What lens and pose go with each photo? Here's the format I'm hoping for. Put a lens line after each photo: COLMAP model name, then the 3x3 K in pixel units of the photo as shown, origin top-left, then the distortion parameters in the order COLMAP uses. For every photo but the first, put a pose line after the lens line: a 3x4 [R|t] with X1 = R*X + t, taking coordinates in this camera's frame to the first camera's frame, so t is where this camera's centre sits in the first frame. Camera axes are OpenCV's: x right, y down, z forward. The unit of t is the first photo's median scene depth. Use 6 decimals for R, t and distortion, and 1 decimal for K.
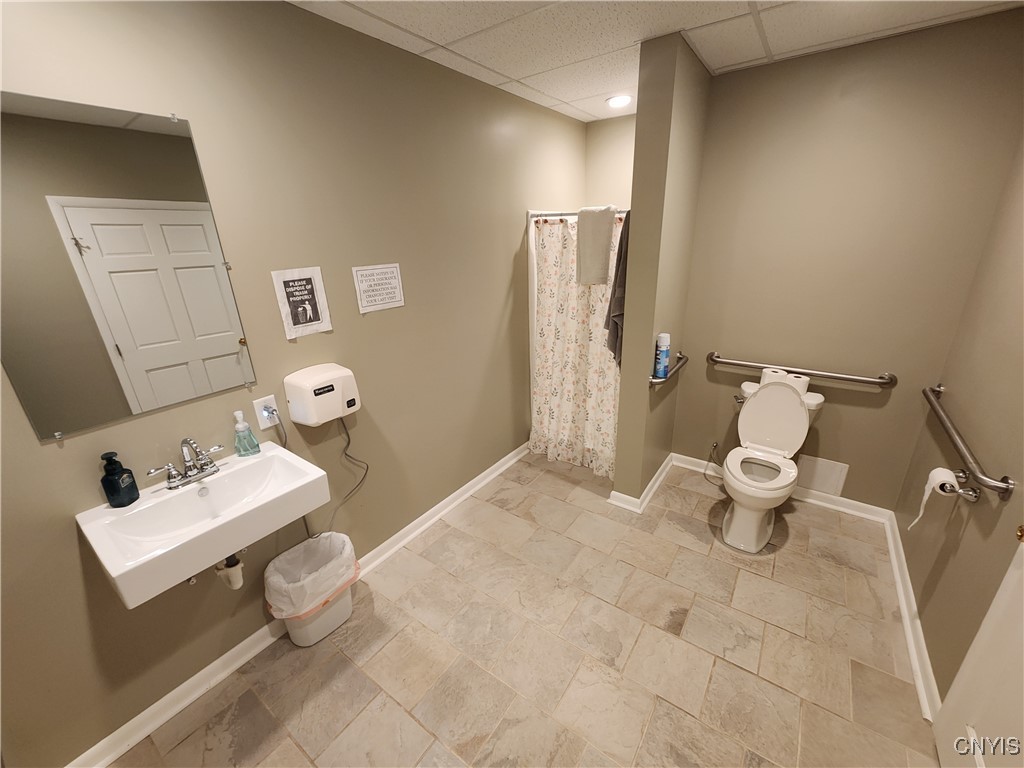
lens RADIAL K [[418.2, 0, 512.0], [0, 418.2, 384.0], [0, 0, 1]] dist [0.001453, 0.000321]
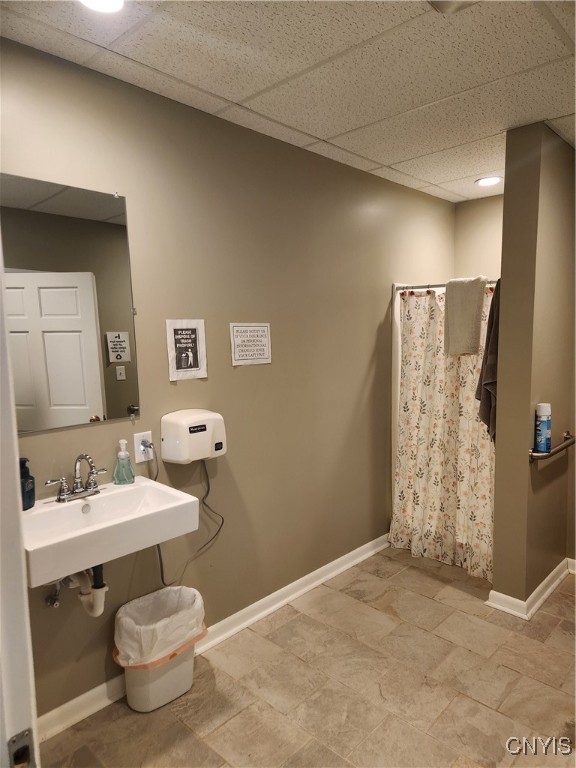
lens RADIAL K [[508.0, 0, 301.0], [0, 508.0, 384.0], [0, 0, 1]] dist [0.093408, -0.081425]
pose [[0.991676, 0.031716, -0.124789, -0.027320], [-0.059912, 0.971535, -0.229193, 0.141042], [0.113968, 0.234762, 0.965349, -0.180385]]
